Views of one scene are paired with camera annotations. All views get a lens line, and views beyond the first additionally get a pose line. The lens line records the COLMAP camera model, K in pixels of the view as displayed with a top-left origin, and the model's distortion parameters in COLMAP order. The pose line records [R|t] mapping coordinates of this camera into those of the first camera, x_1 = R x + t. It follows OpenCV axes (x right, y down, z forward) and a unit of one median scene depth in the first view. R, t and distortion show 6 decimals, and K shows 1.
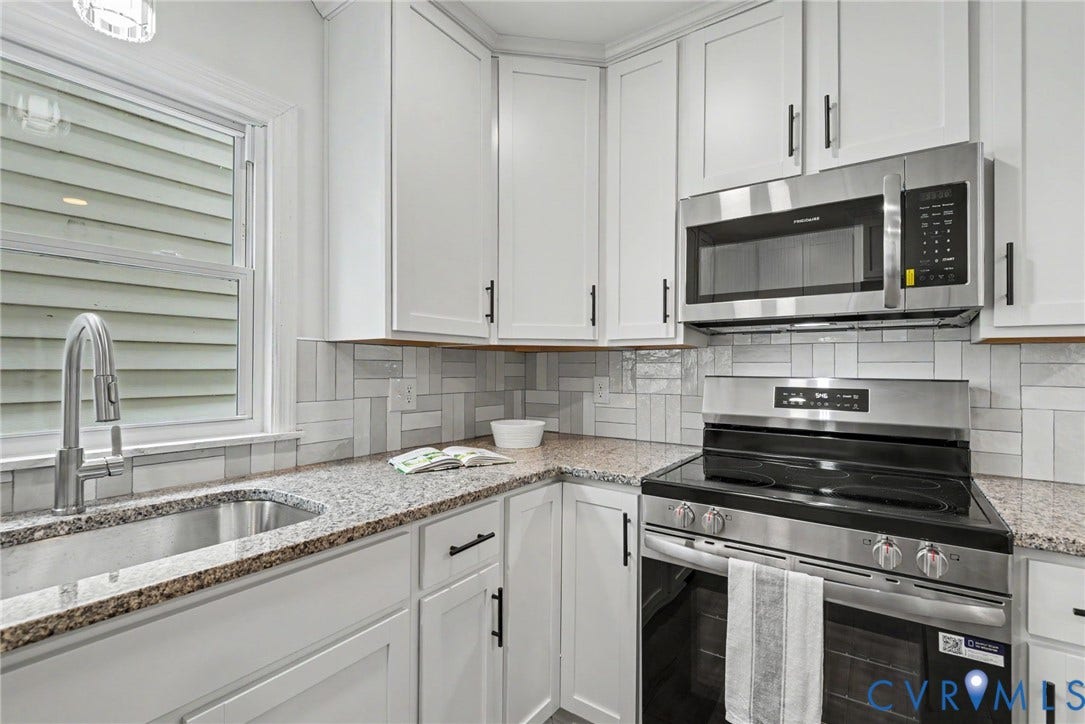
lens RADIAL K [[499.9, 0, 542.6], [0, 499.9, 359.7], [0, 0, 1]] dist [0.012016, -0.001931]
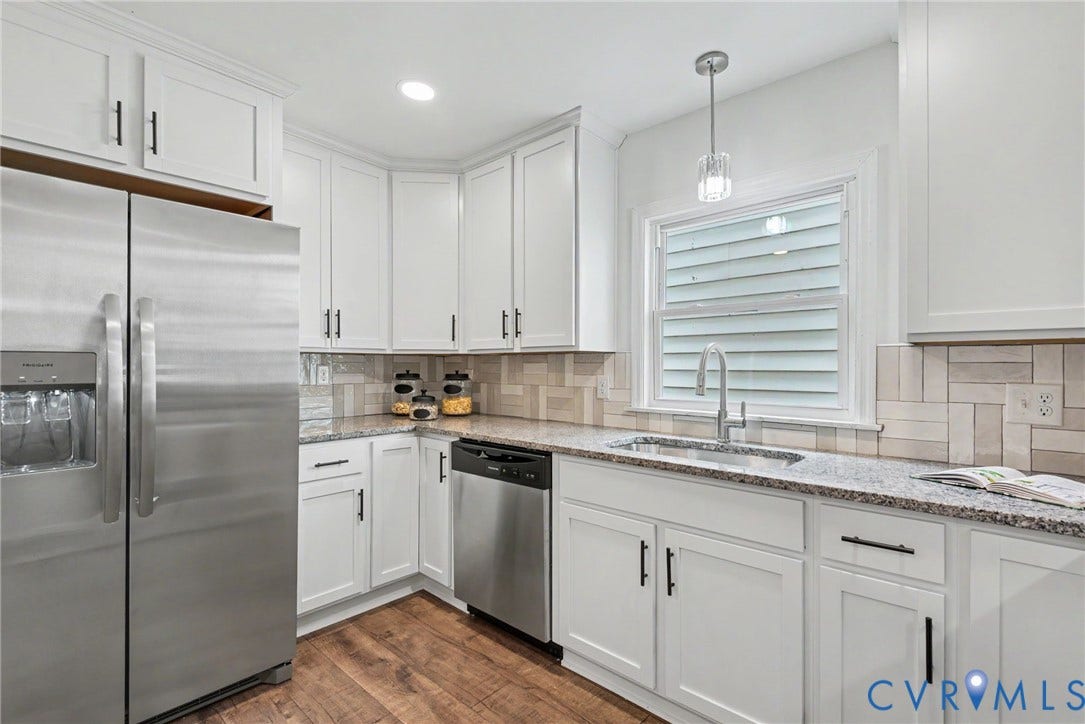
lens RADIAL K [[499.9, 0, 541.9], [0, 499.9, 360.4], [0, 0, 1]] dist [0.012016, -0.001931]
pose [[-0.138438, -0.018534, -0.990198, 0.803095], [0.008431, 0.999767, -0.019892, 0.009256], [0.990335, -0.011102, -0.138249, 0.400440]]
